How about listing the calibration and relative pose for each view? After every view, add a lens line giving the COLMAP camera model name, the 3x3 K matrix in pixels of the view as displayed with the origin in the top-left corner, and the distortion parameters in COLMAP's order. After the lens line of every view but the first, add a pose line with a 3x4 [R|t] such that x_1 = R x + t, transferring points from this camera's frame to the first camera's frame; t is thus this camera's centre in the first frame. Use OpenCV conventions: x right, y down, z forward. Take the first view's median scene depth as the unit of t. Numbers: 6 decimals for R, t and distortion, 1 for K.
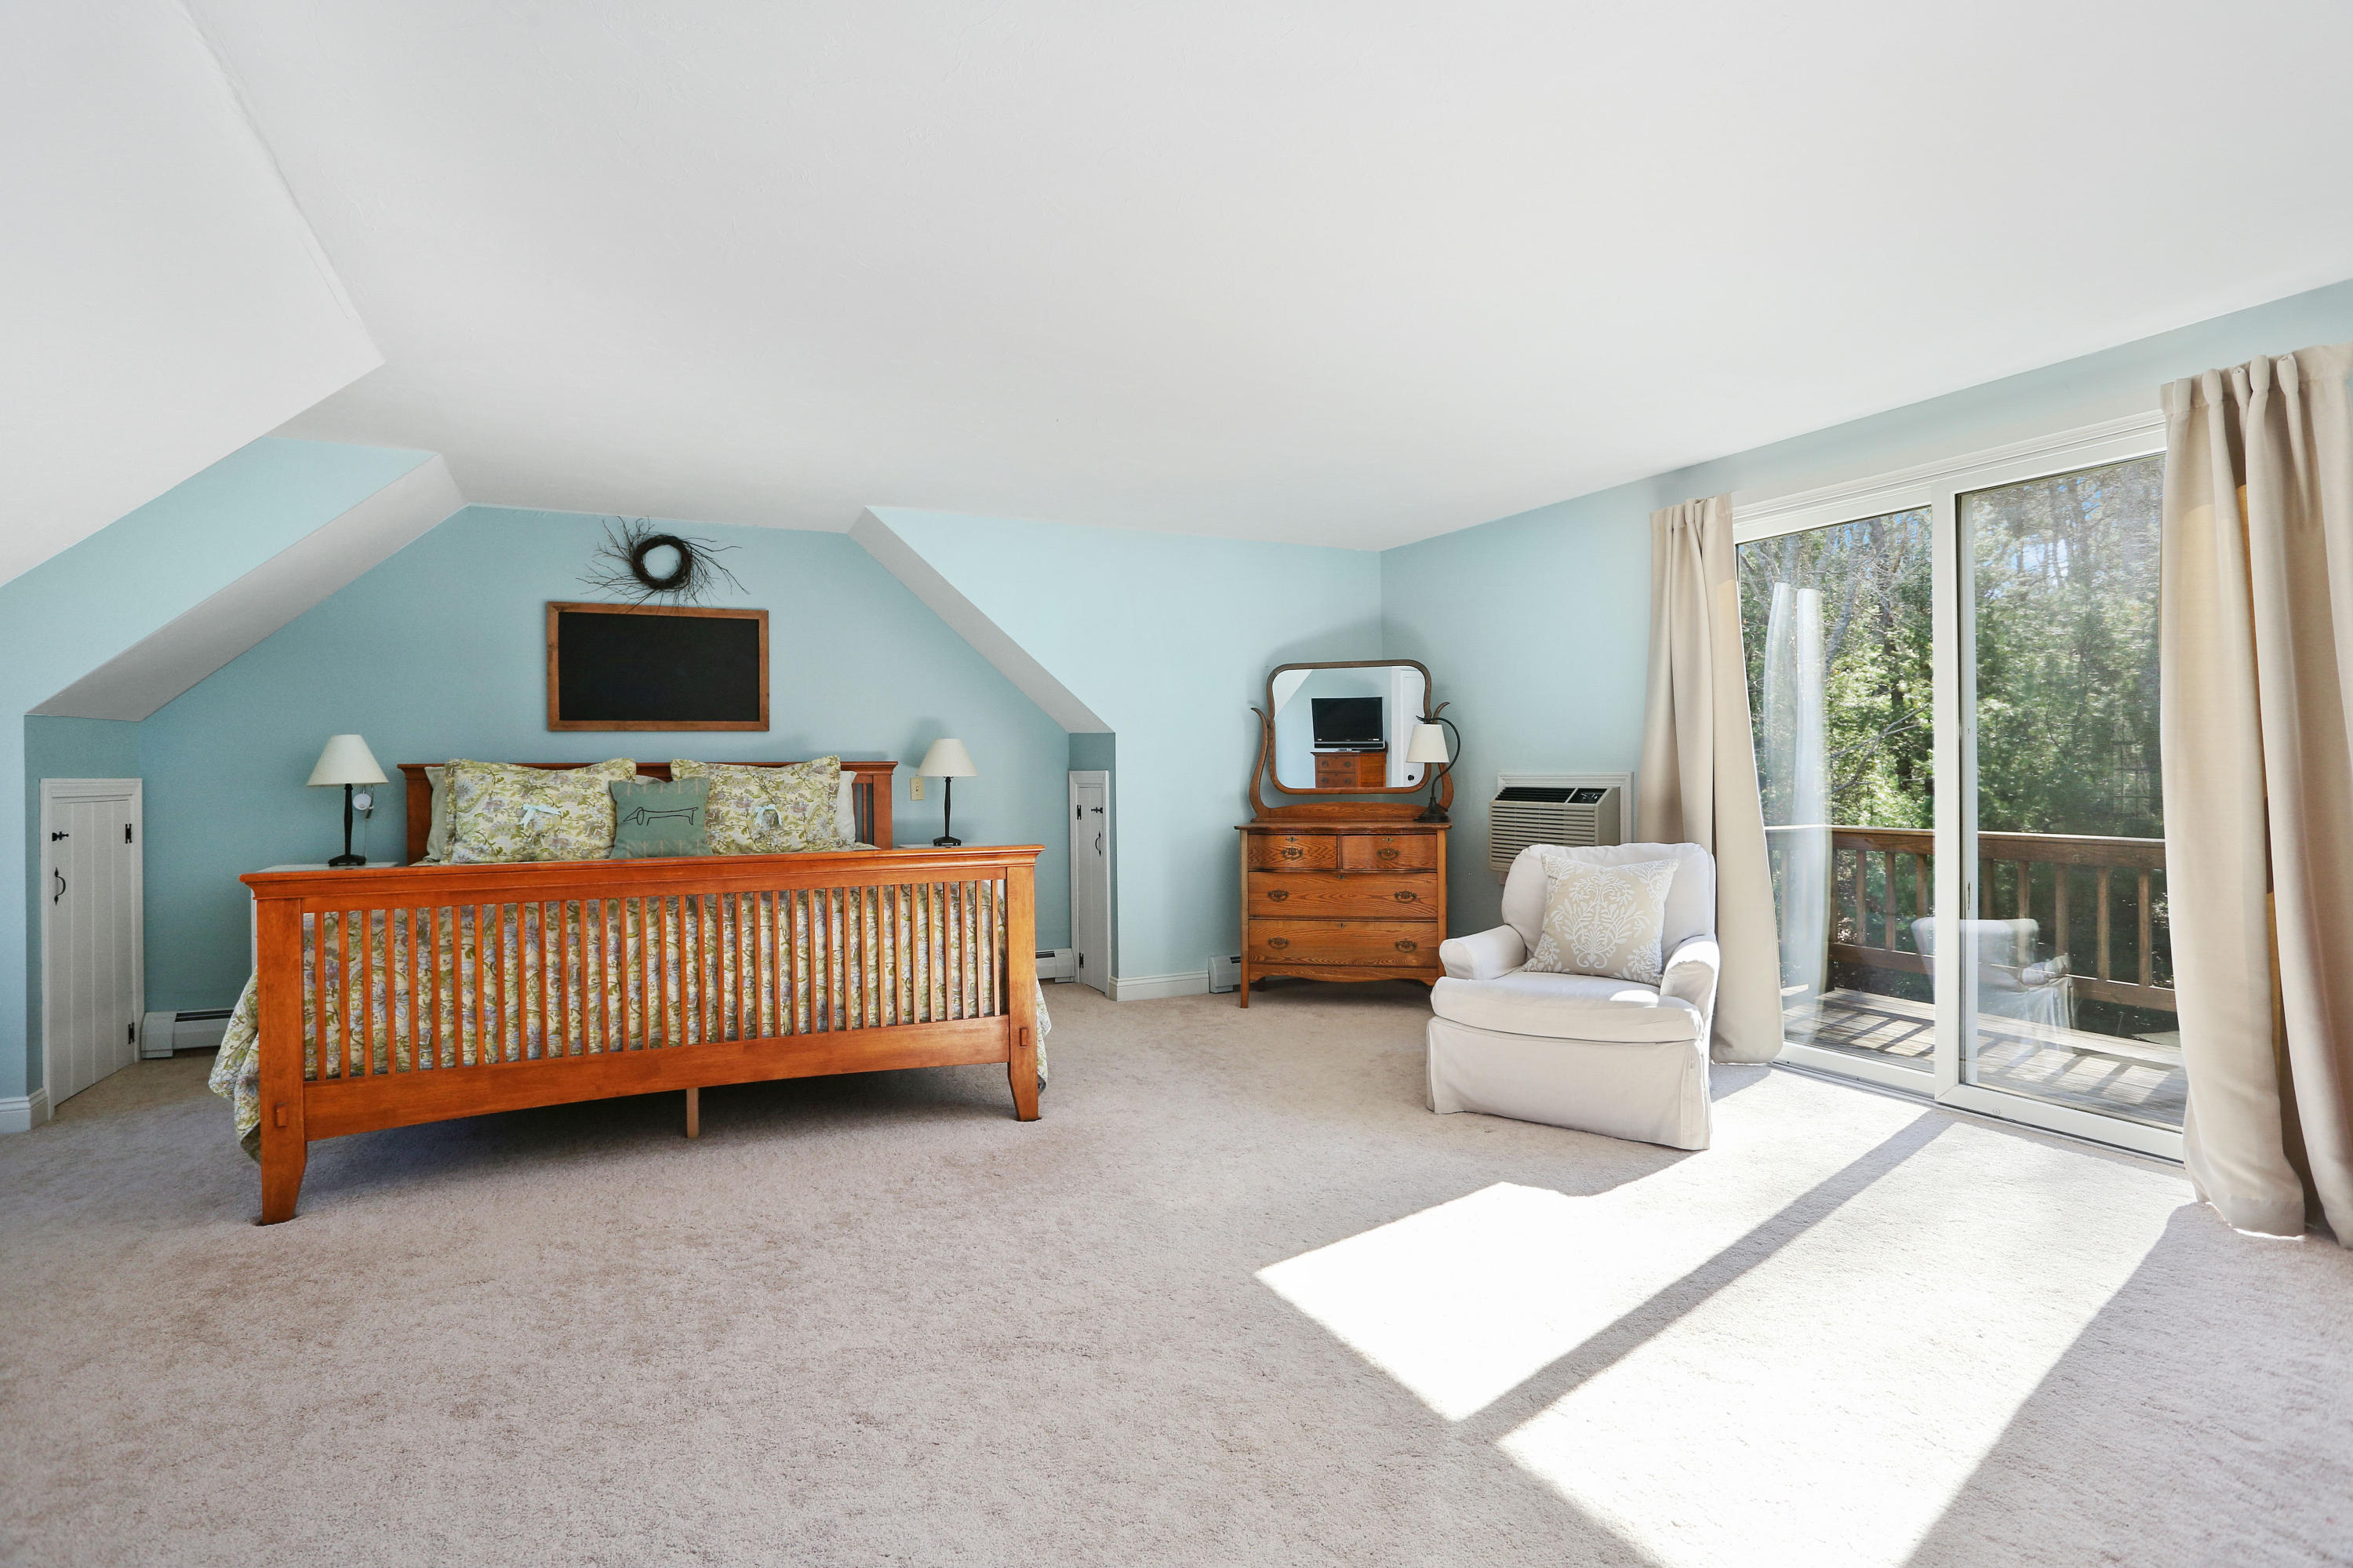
lens RADIAL K [[1157.8, 0, 1173.7], [0, 1157.8, 779.2], [0, 0, 1]] dist [0.000130, -0.000018]
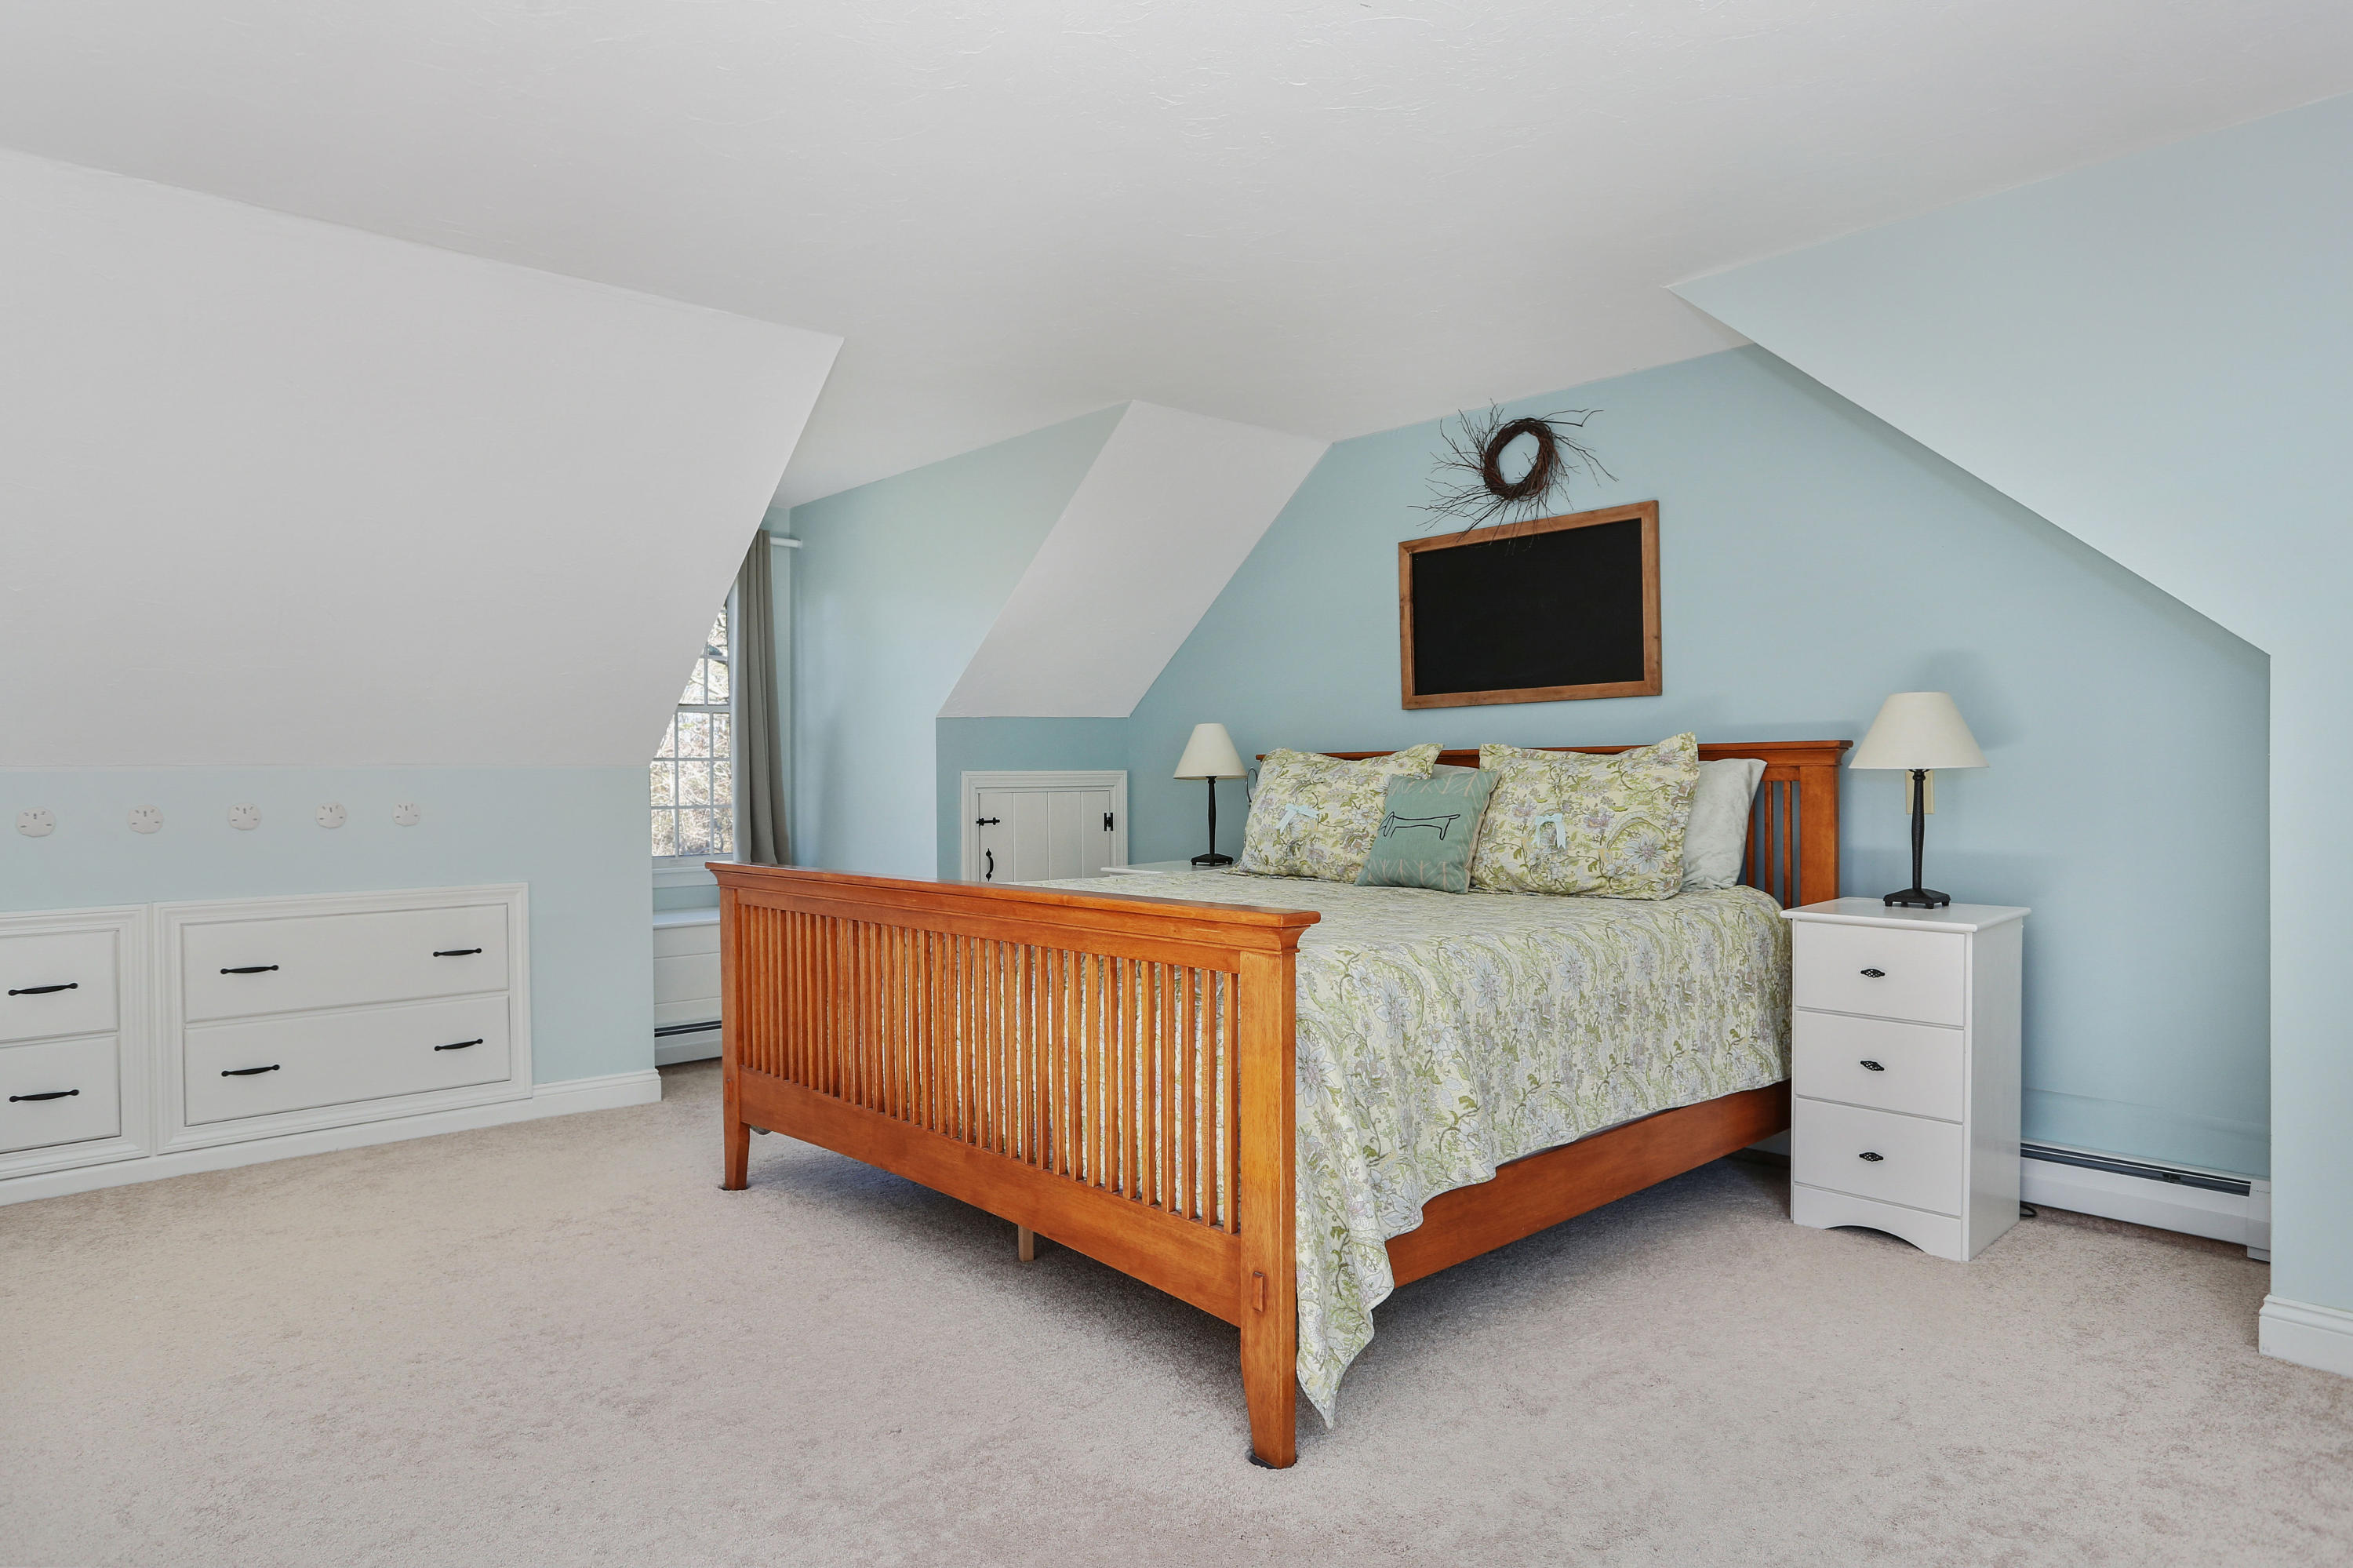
lens RADIAL K [[1435.0, 0, 1175.8], [0, 1435.0, 787.0], [0, 0, 1]] dist [-0.040848, -0.000244]
pose [[0.280934, 0.015135, -0.959608, 0.338828], [0.002353, 0.999862, 0.016459, -0.005961], [0.959724, -0.006881, 0.280859, 0.582752]]
